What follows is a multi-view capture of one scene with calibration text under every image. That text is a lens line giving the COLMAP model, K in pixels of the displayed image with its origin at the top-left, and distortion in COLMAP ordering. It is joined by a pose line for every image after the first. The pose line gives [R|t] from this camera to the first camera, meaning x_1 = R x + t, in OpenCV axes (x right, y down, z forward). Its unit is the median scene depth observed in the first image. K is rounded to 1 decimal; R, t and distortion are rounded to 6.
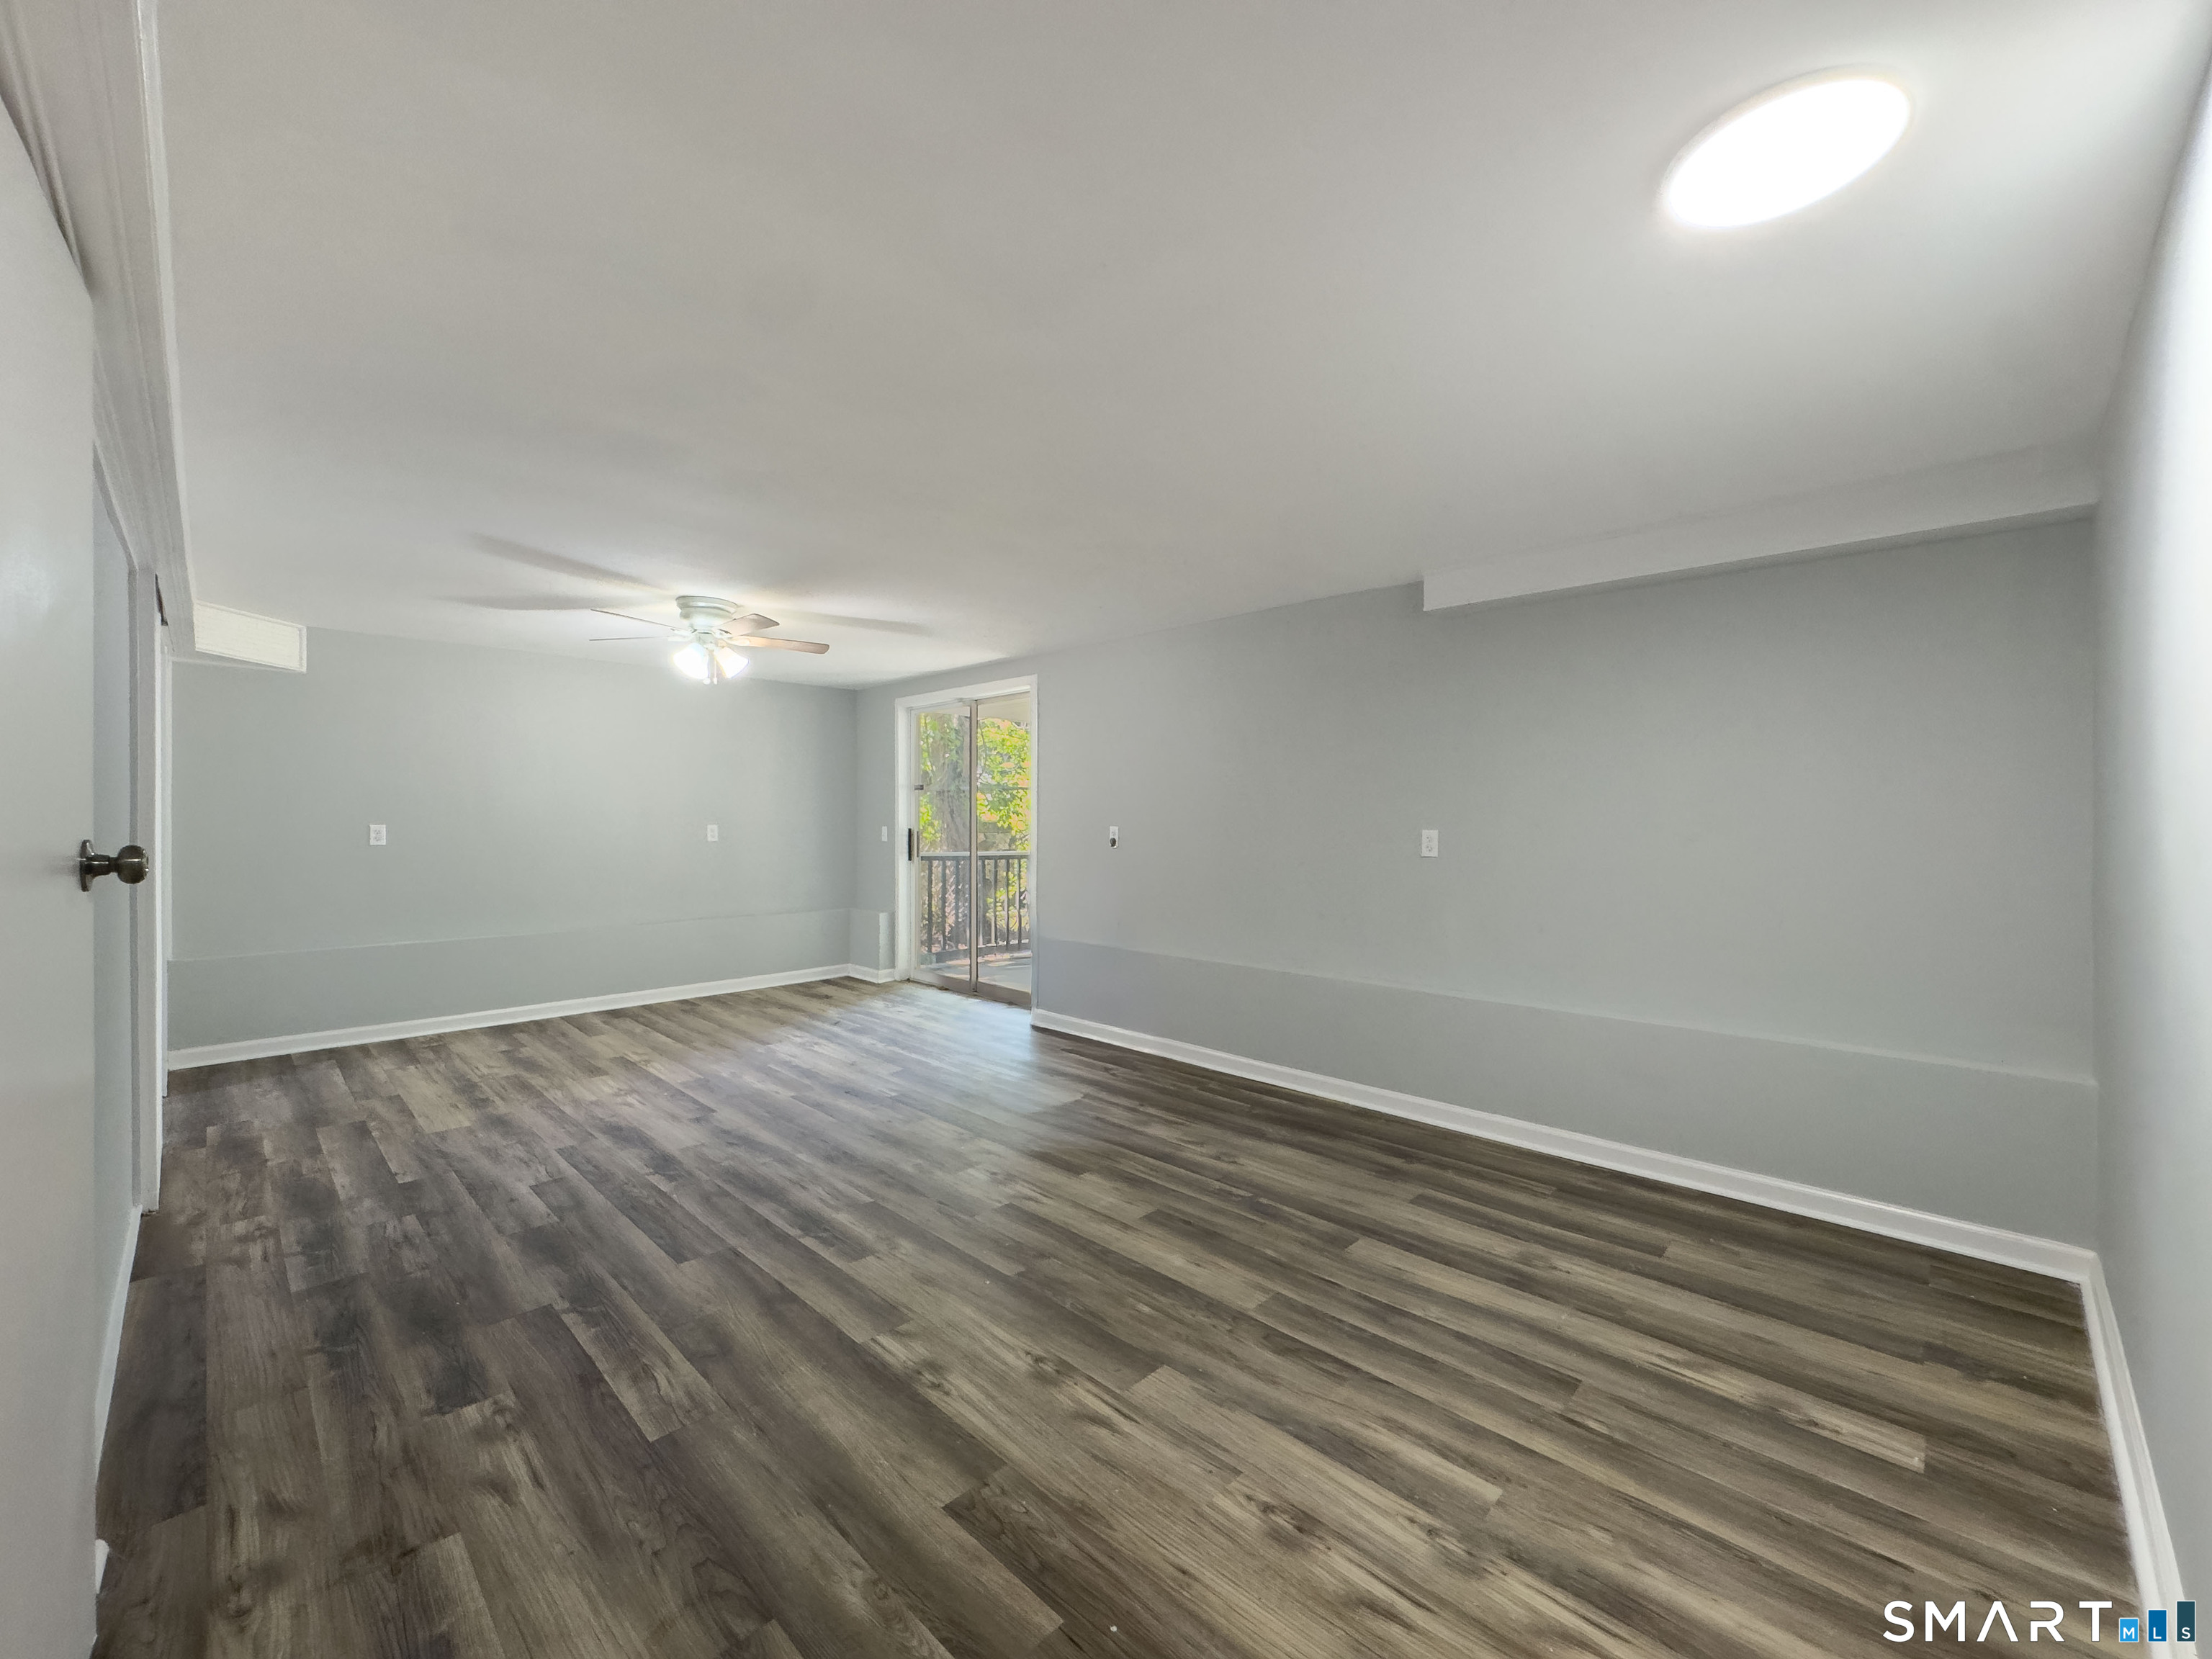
lens RADIAL K [[881.8, 0, 1107.1], [0, 881.8, 822.7], [0, 0, 1]] dist [-0.002797, 0.000815]
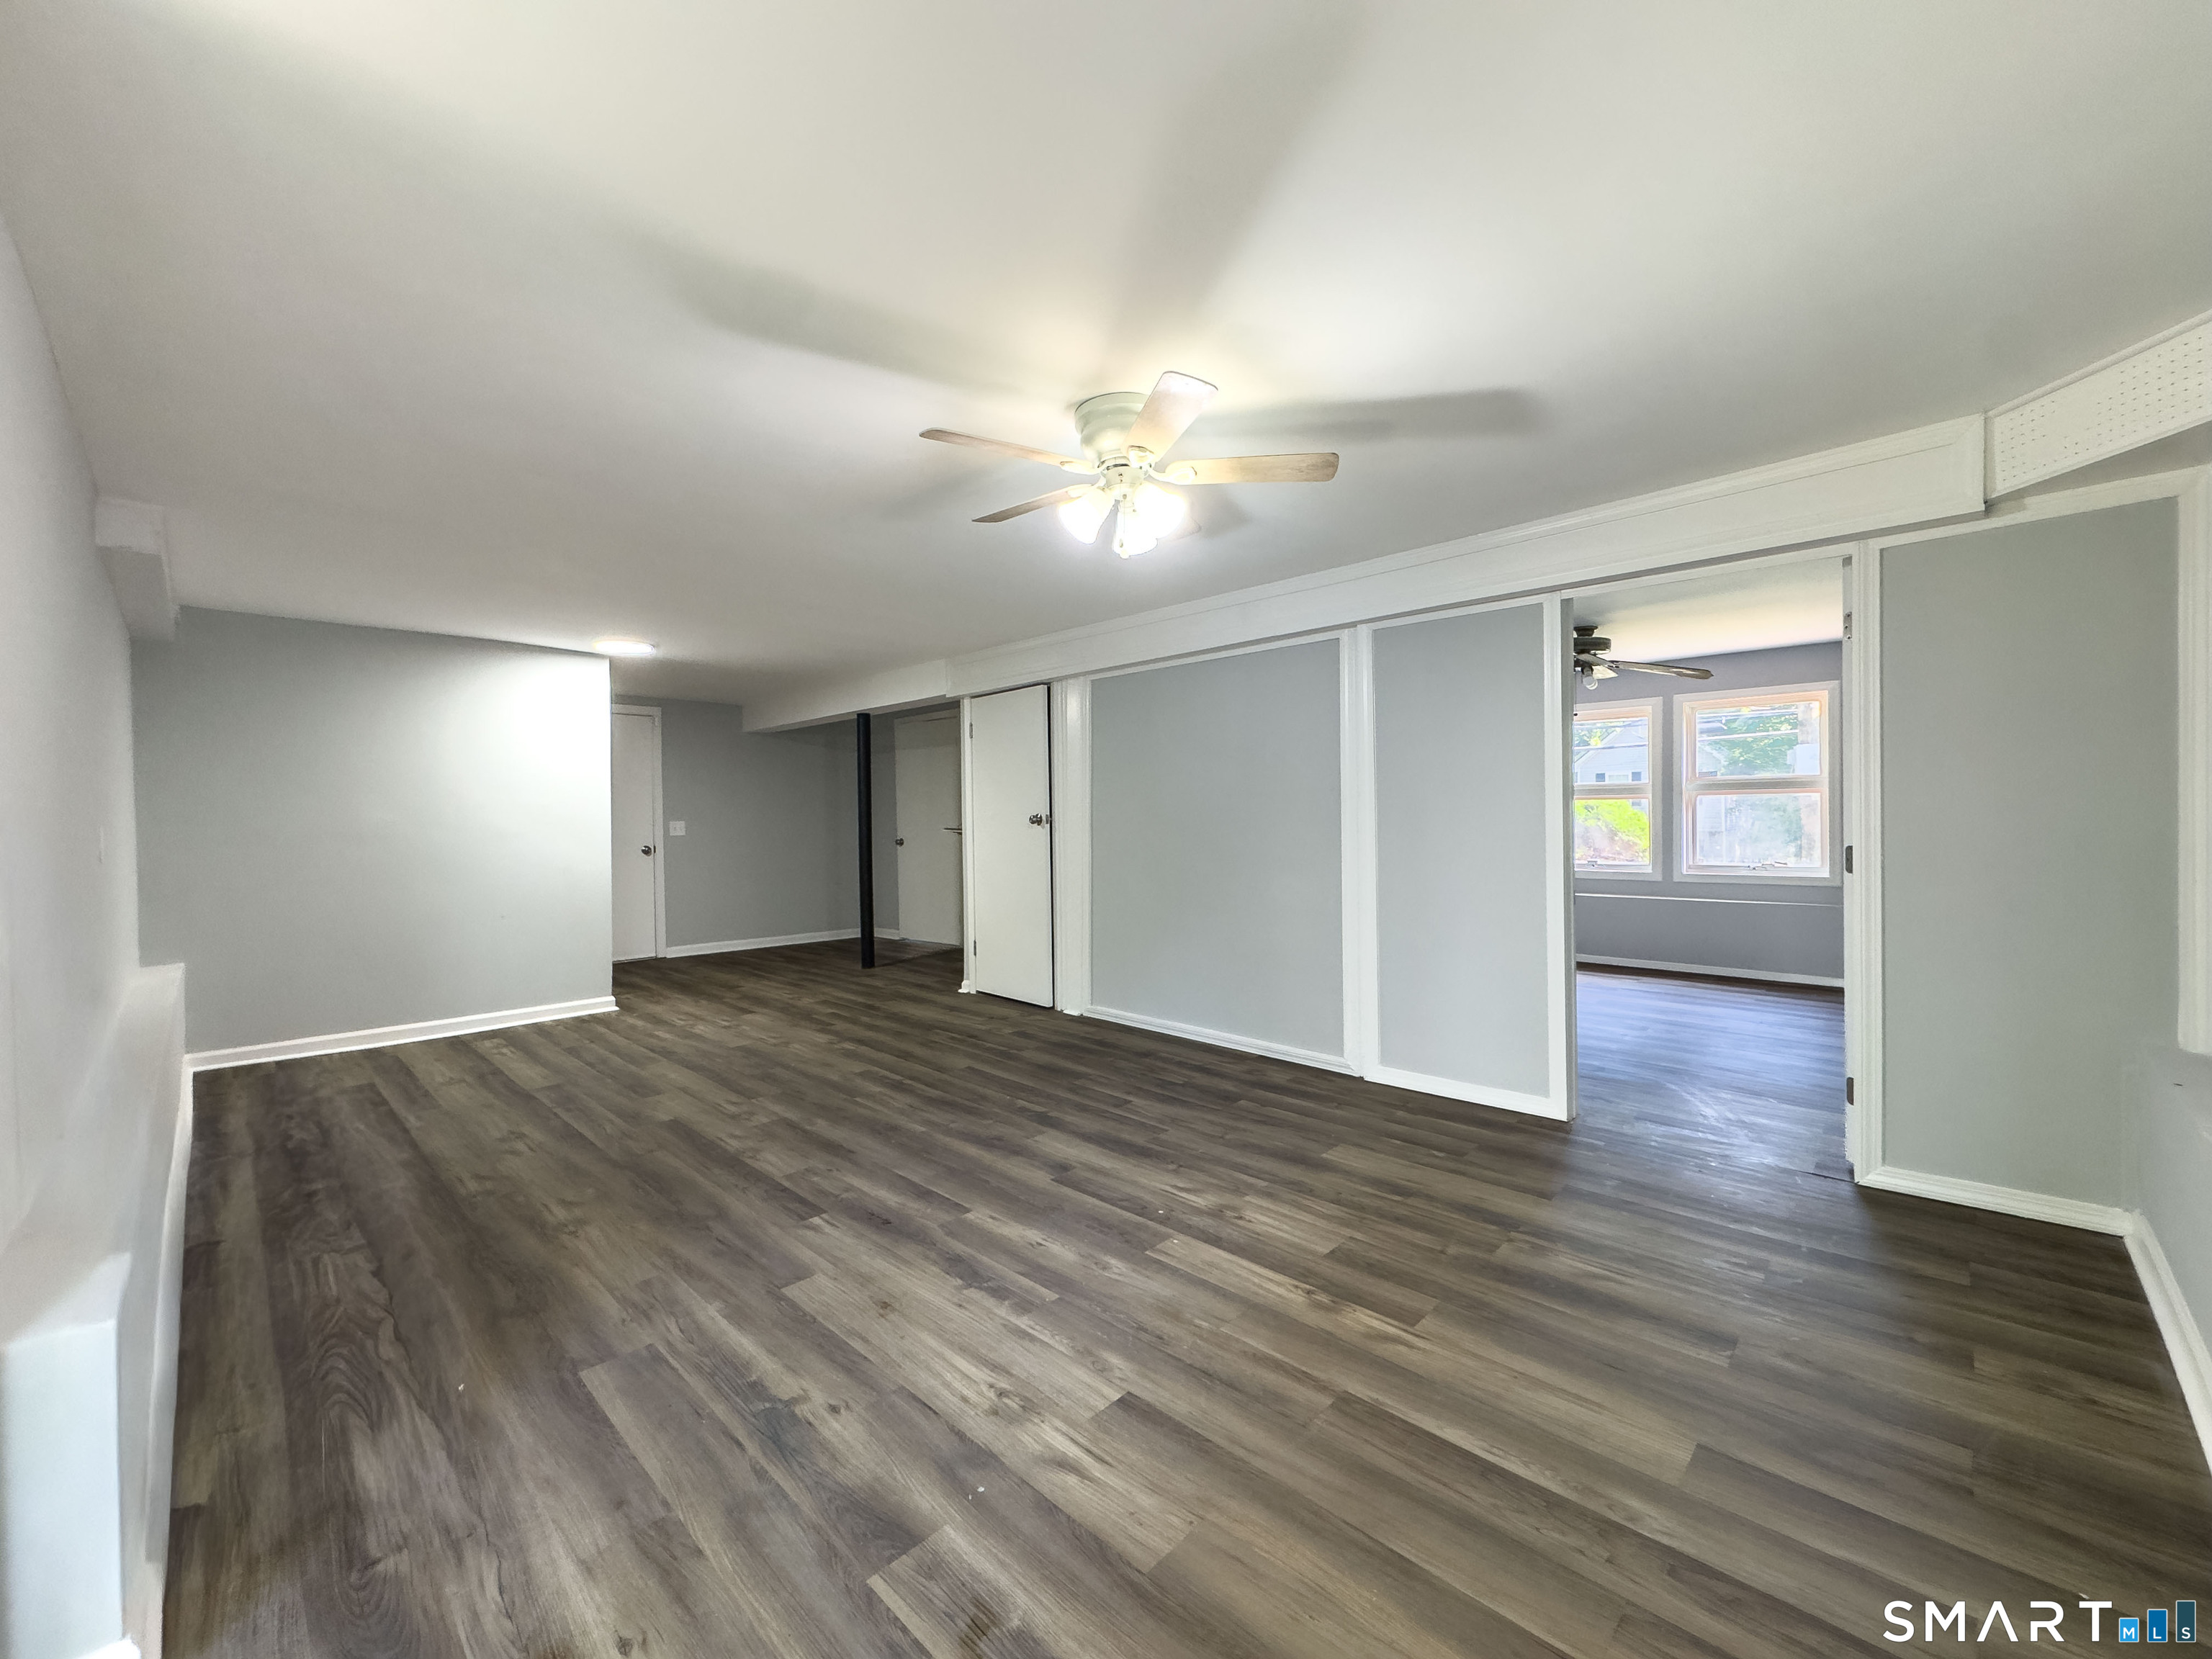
lens RADIAL K [[881.8, 0, 1103.1], [0, 881.8, 824.1], [0, 0, 1]] dist [-0.002797, 0.000815]
pose [[-0.999910, 0.013107, 0.002802, -0.613197], [0.013138, 0.999850, 0.011322, 0.011293], [-0.002653, 0.011358, -0.999932, 2.192080]]
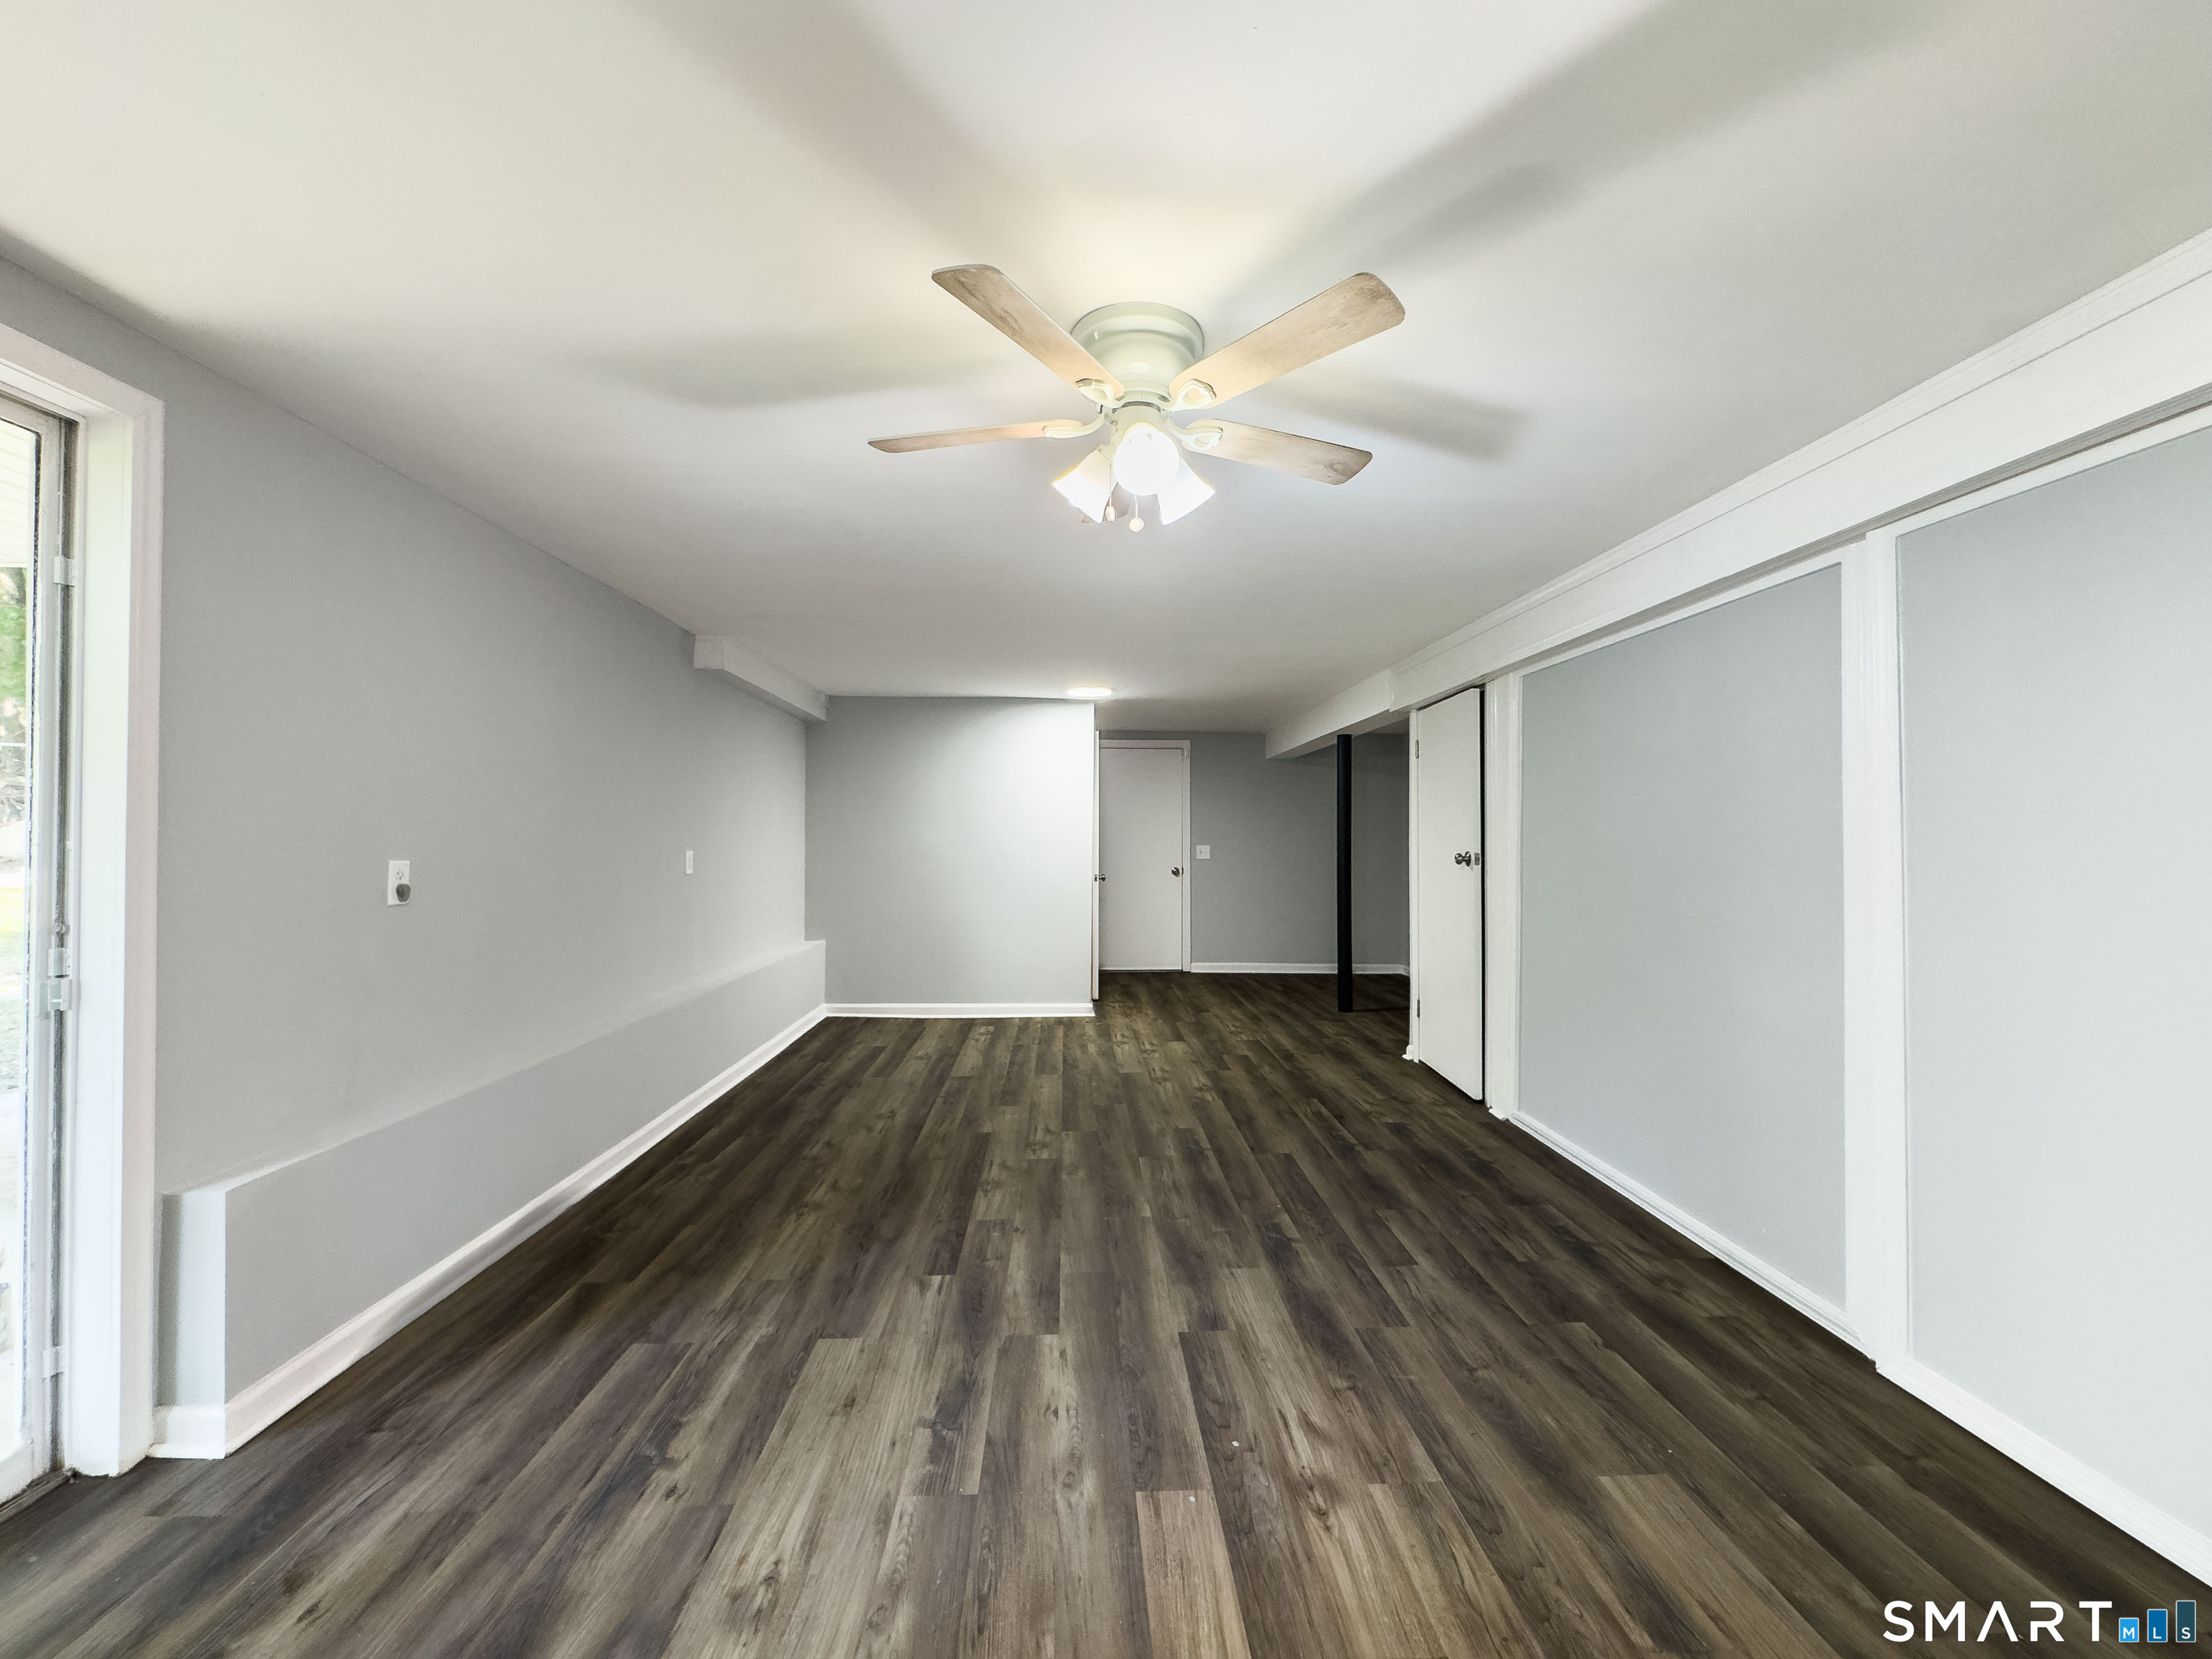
lens RADIAL K [[881.8, 0, 1102.0], [0, 881.8, 828.3], [0, 0, 1]] dist [-0.002797, 0.000815]
pose [[-0.726553, 0.003469, 0.687102, -1.018236], [-0.001625, 0.999976, -0.006767, -0.017657], [-0.687109, -0.006033, -0.726530, 1.833705]]
